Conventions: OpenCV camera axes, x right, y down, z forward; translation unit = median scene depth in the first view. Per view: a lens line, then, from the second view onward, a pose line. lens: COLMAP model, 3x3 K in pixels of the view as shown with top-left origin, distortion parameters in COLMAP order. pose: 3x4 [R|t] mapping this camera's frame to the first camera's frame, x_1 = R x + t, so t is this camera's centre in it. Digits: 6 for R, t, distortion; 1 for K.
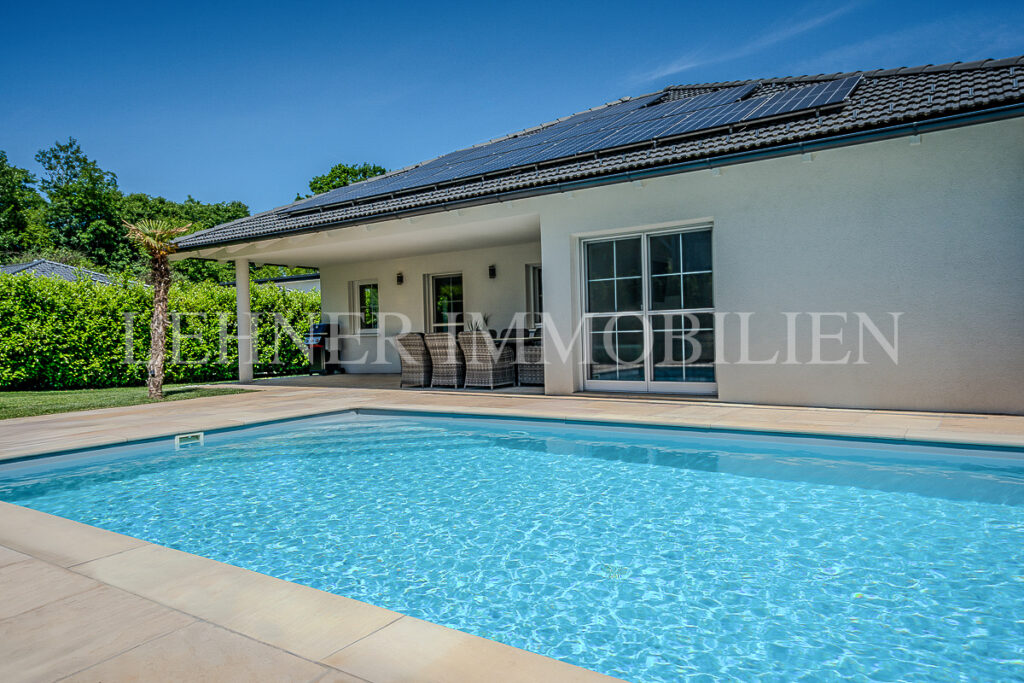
lens RADIAL K [[669.0, 0, 512.0], [0, 669.0, 341.5], [0, 0, 1]] dist [0.038982, -0.000419]
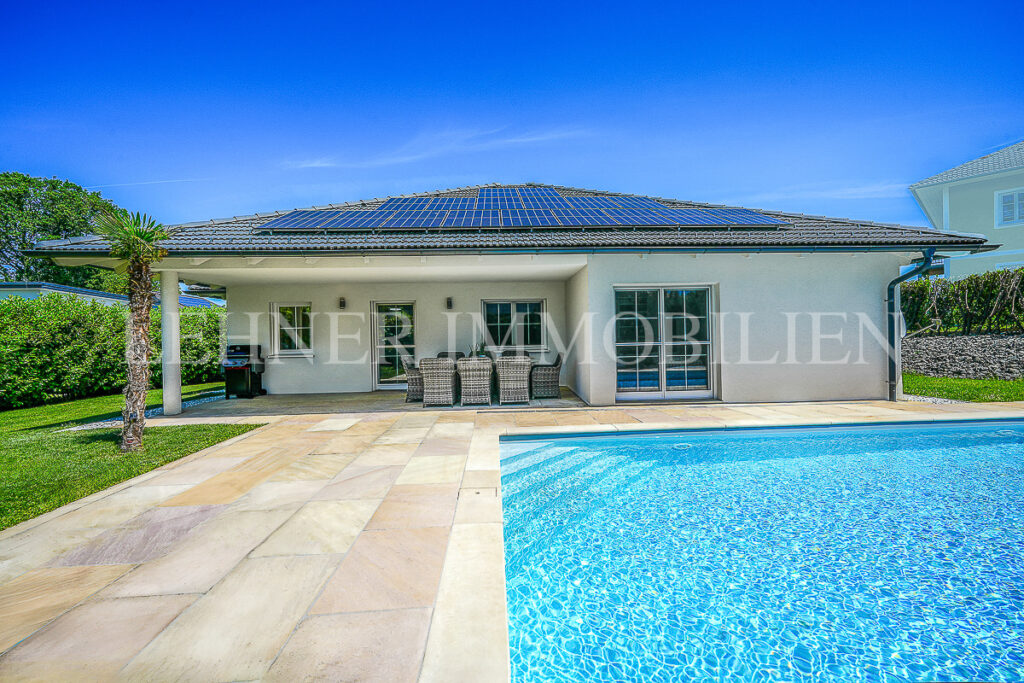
lens RADIAL K [[400.5, 0, 512.0], [0, 400.5, 341.5], [0, 0, 1]] dist [-0.012855, -0.000002]
pose [[0.792290, 0.008278, 0.610088, -0.546786], [0.008714, 0.999652, -0.024880, -0.025795], [-0.610082, 0.025028, 0.791943, 0.484444]]
